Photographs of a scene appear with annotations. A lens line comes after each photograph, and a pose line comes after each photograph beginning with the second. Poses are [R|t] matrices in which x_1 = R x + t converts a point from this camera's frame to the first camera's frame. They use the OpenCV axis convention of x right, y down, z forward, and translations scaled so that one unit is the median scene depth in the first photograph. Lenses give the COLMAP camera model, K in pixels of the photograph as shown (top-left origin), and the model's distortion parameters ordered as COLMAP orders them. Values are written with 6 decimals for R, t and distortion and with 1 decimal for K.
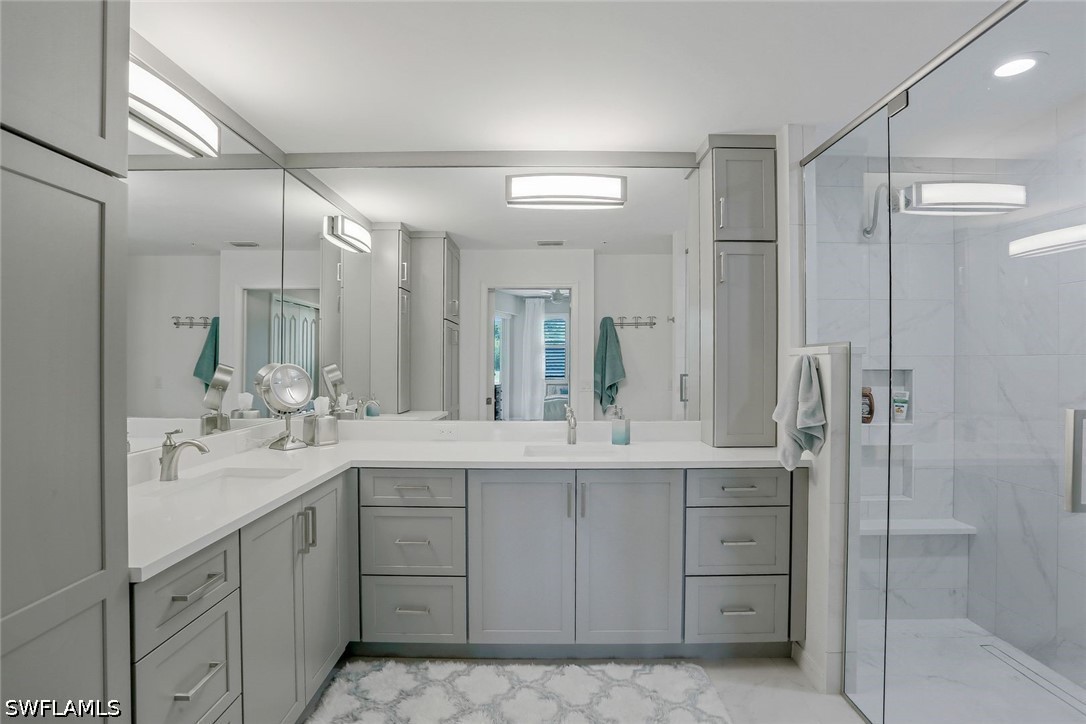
lens RADIAL K [[534.0, 0, 551.0], [0, 534.0, 363.2], [0, 0, 1]] dist [-0.065479, 0.033733]
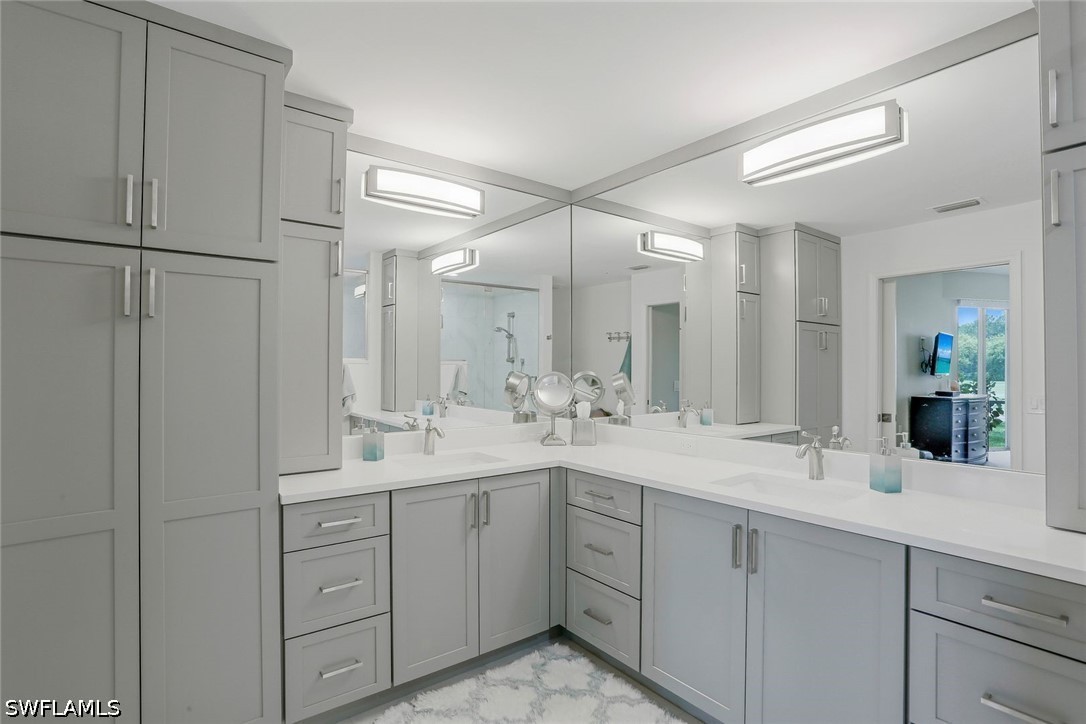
lens RADIAL K [[534.0, 0, 551.0], [0, 534.0, 363.2], [0, 0, 1]] dist [-0.065479, 0.033733]
pose [[0.612274, -0.007335, -0.790612, 0.479619], [-0.004000, 0.999915, -0.012375, -0.003503], [0.790636, 0.010740, 0.612193, 0.298740]]
